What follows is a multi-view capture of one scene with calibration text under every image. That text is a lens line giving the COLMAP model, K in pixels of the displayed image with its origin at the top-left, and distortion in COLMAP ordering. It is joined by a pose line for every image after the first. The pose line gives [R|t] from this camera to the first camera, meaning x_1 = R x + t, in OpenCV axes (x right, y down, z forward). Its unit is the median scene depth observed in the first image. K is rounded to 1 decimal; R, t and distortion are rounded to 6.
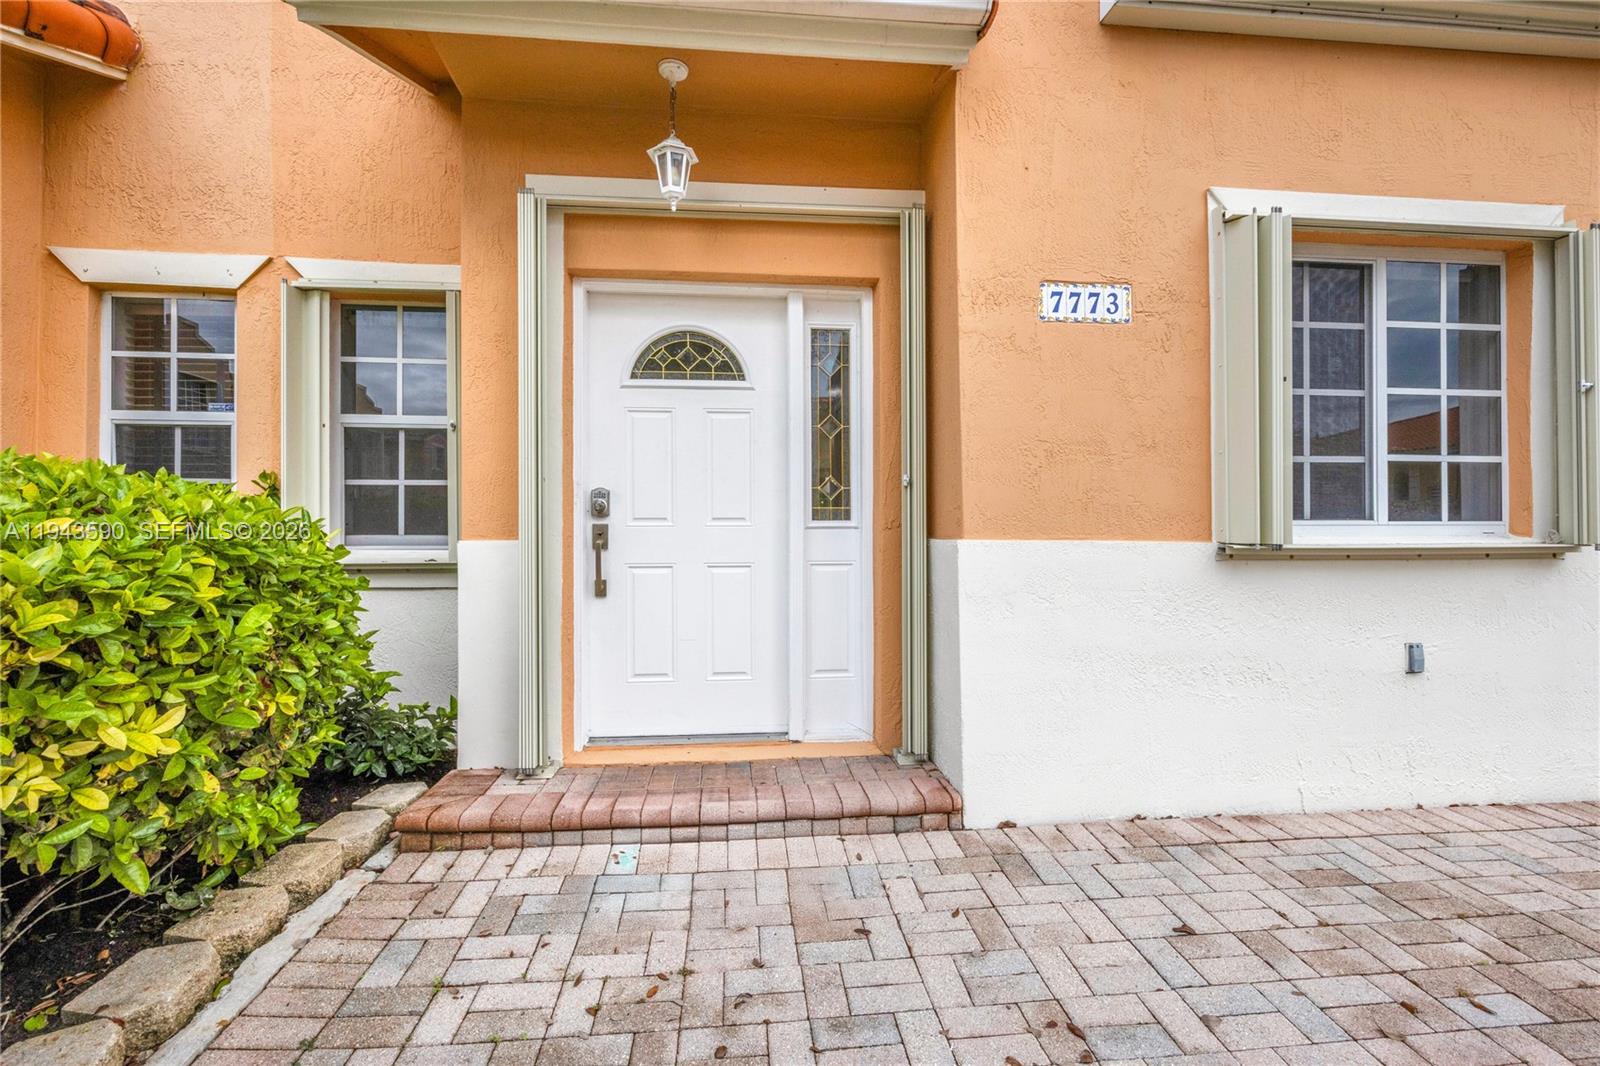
lens RADIAL K [[728.2, 0, 803.8], [0, 728.2, 519.7], [0, 0, 1]] dist [-0.000932, -0.000283]
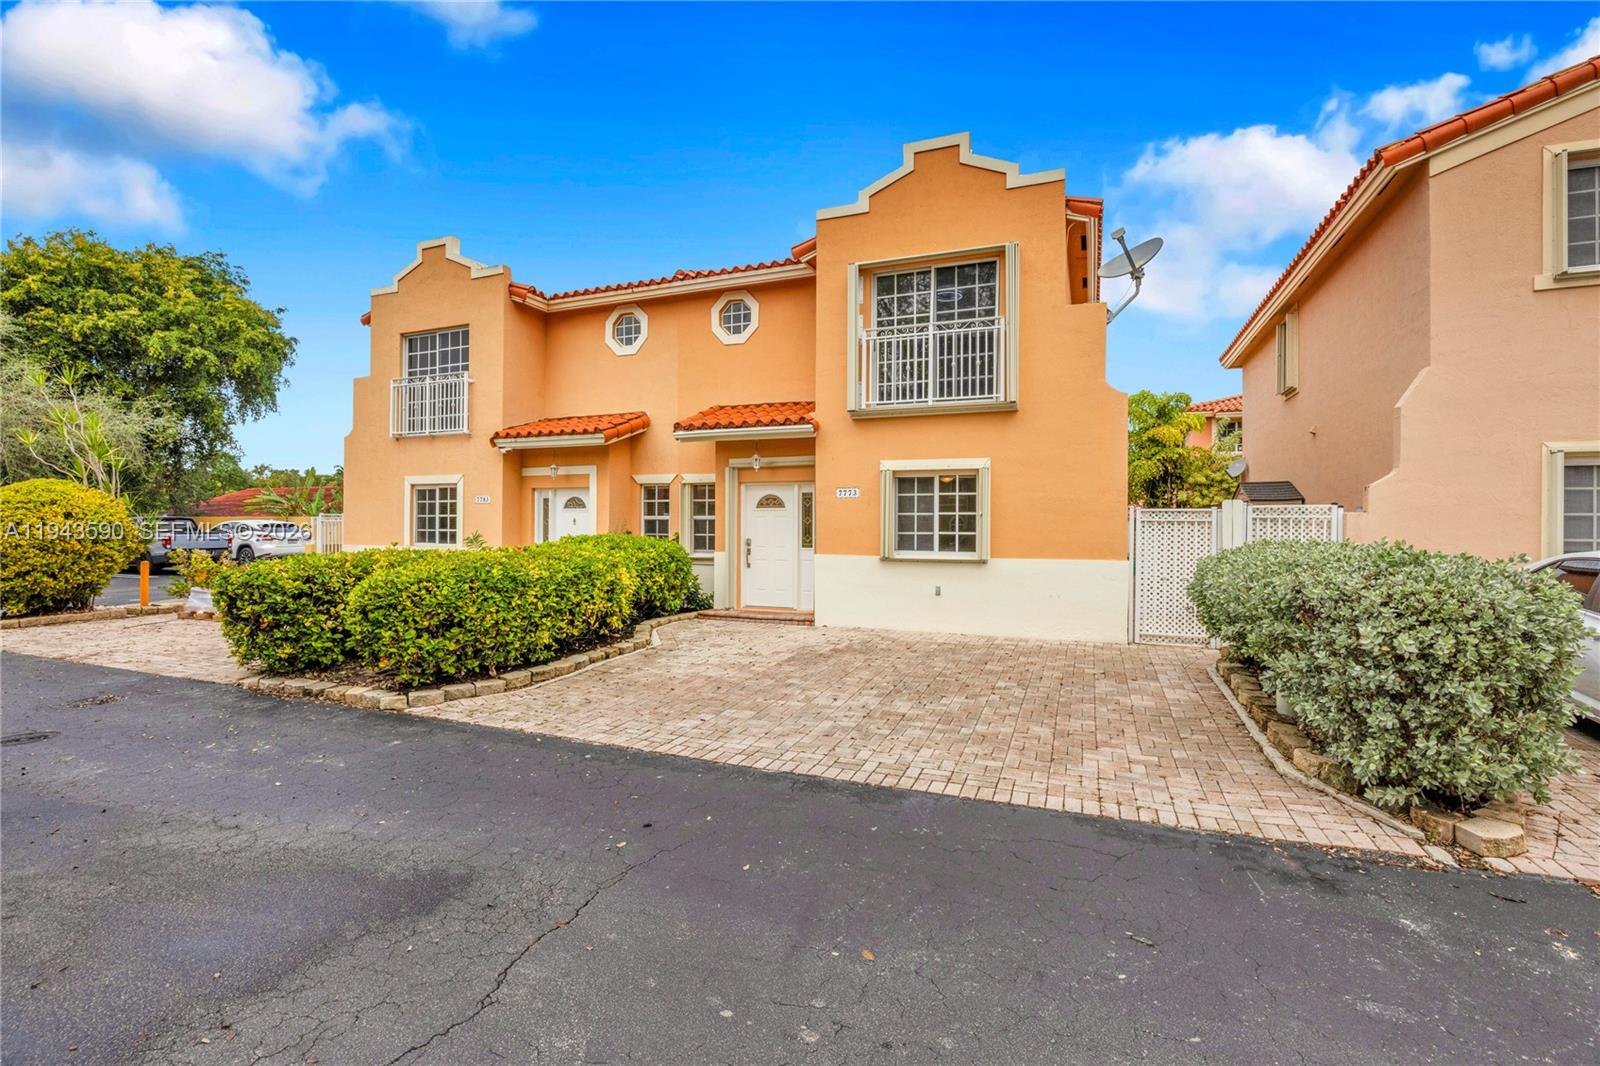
lens RADIAL K [[713.3, 0, 777.3], [0, 713.3, 528.3], [0, 0, 1]] dist [-0.003546, -0.000276]
pose [[0.873684, 0.002665, -0.486486, 1.698299], [-0.001754, 0.999996, 0.002329, -0.108507], [0.486490, -0.001181, 0.873685, -2.209781]]
